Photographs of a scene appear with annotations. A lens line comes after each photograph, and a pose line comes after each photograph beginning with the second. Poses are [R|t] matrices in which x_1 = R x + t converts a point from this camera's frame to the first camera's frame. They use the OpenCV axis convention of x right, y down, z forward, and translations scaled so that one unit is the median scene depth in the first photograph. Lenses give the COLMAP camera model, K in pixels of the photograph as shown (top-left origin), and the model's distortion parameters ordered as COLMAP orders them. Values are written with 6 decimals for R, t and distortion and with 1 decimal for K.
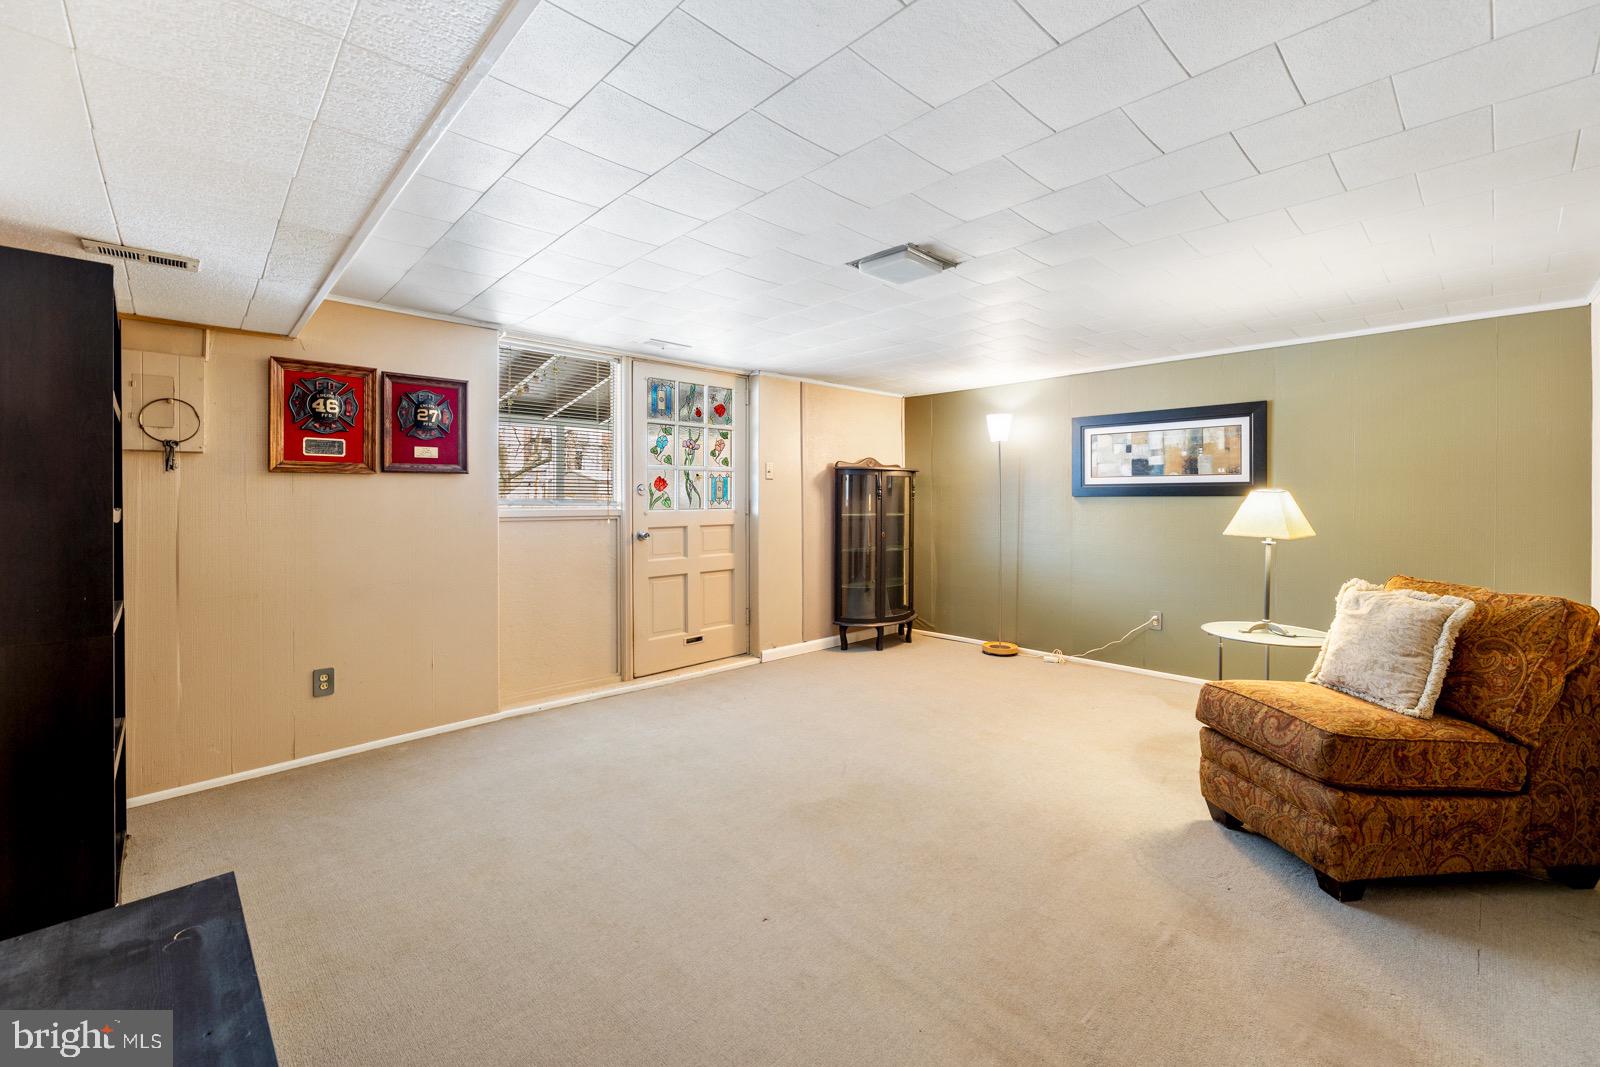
lens RADIAL K [[652.2, 0, 814.0], [0, 652.2, 499.3], [0, 0, 1]] dist [-0.000179, 0.000903]
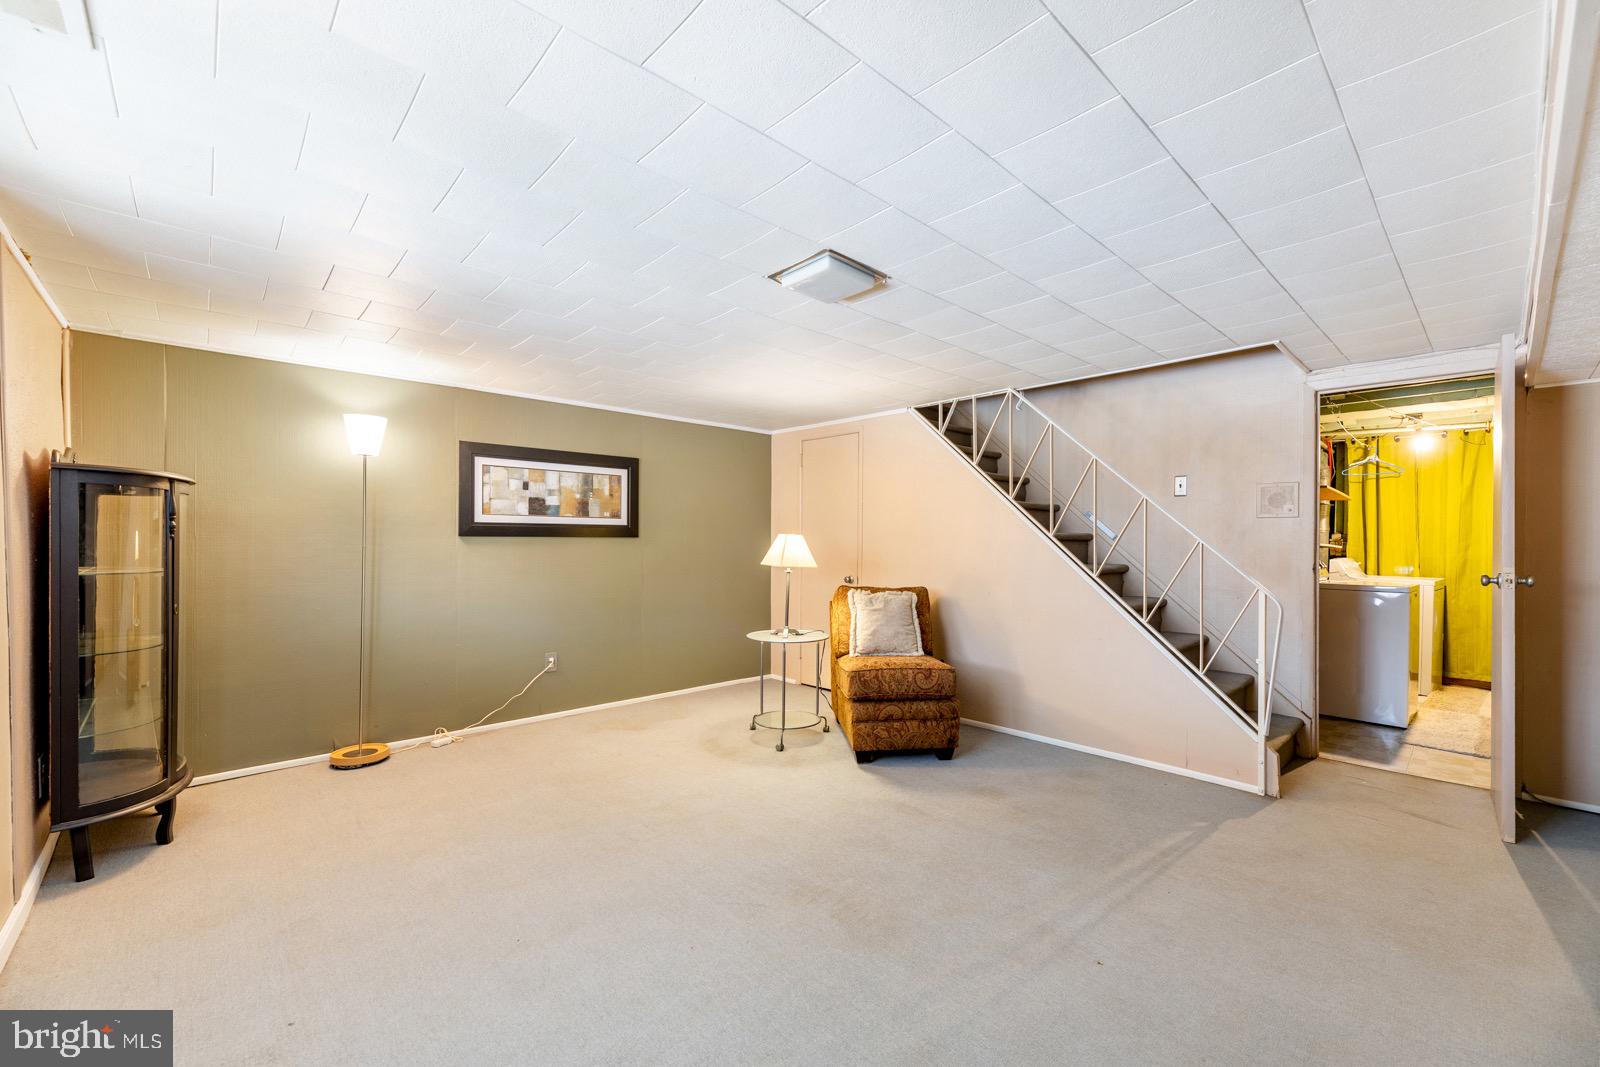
lens RADIAL K [[652.2, 0, 800.8], [0, 652.2, 539.7], [0, 0, 1]] dist [-0.000179, 0.000903]
pose [[0.035913, 0.002394, 0.999352, -0.454366], [-0.003068, 0.999993, -0.002286, 0.001038], [-0.999350, -0.002984, 0.035920, 0.592582]]
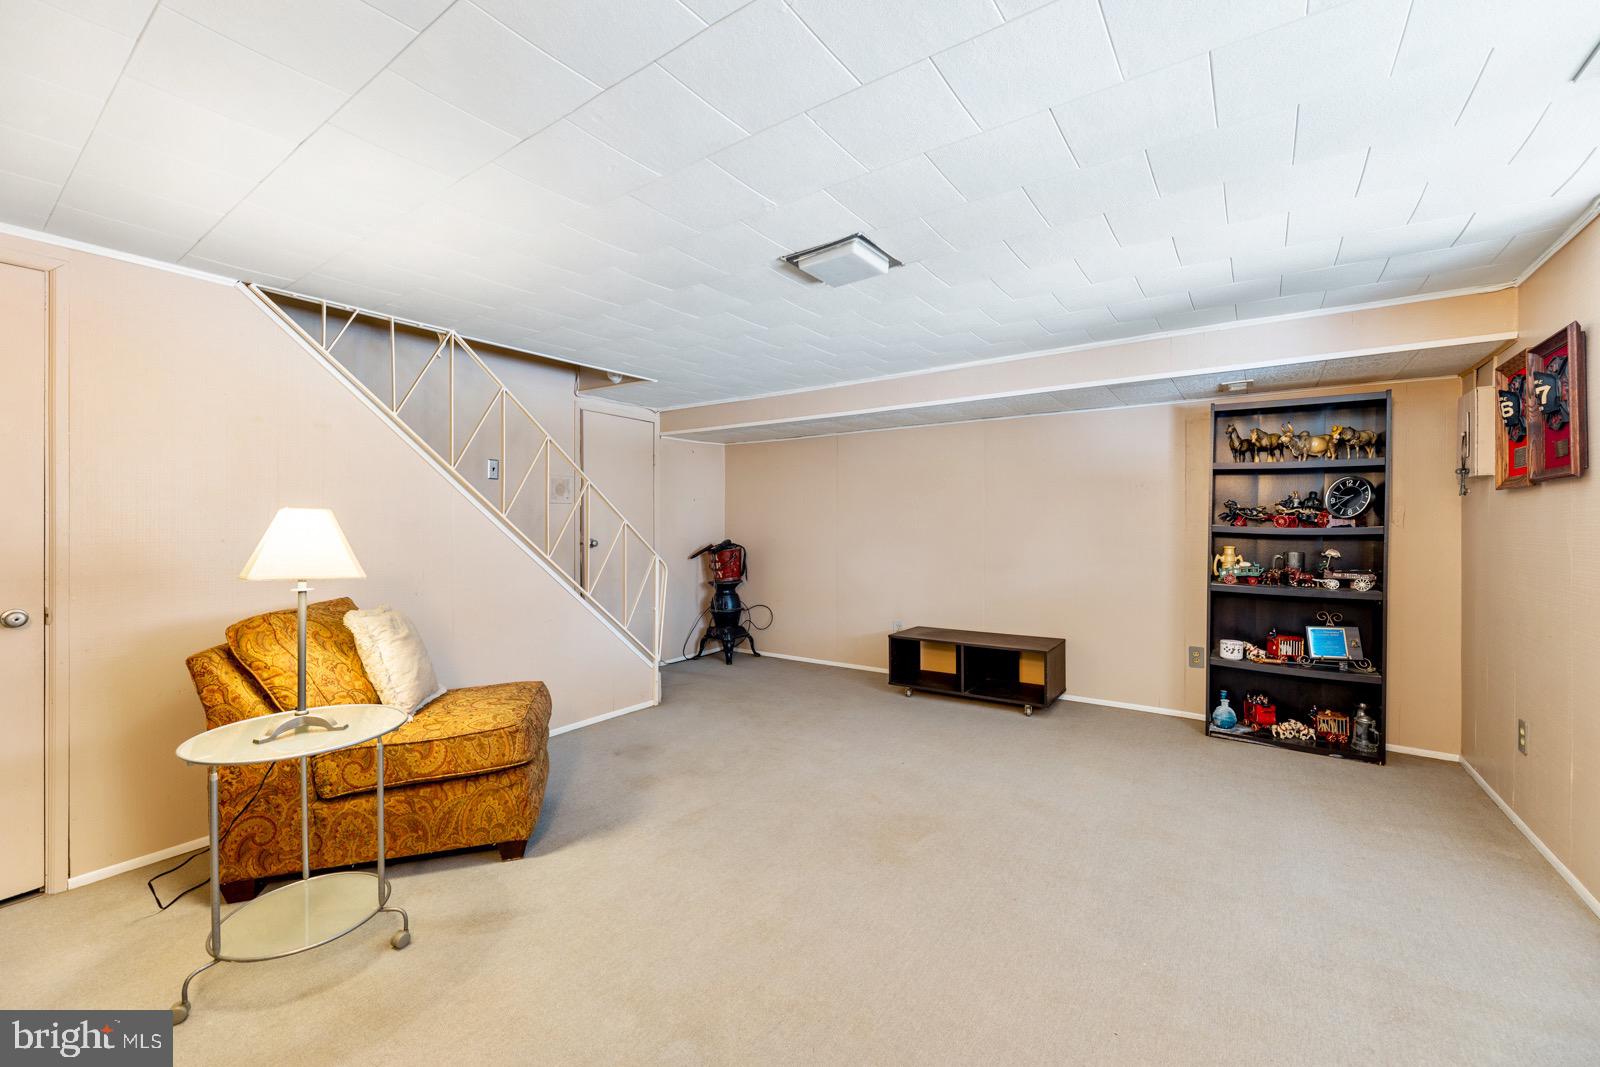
lens RADIAL K [[652.2, 0, 800.0], [0, 652.2, 525.2], [0, 0, 1]] dist [-0.000179, 0.000903]
pose [[-0.984981, -0.001263, -0.172659, 0.208193], [-0.001965, 0.999990, 0.003892, -0.001788], [0.172652, 0.004173, -0.984974, 1.110207]]
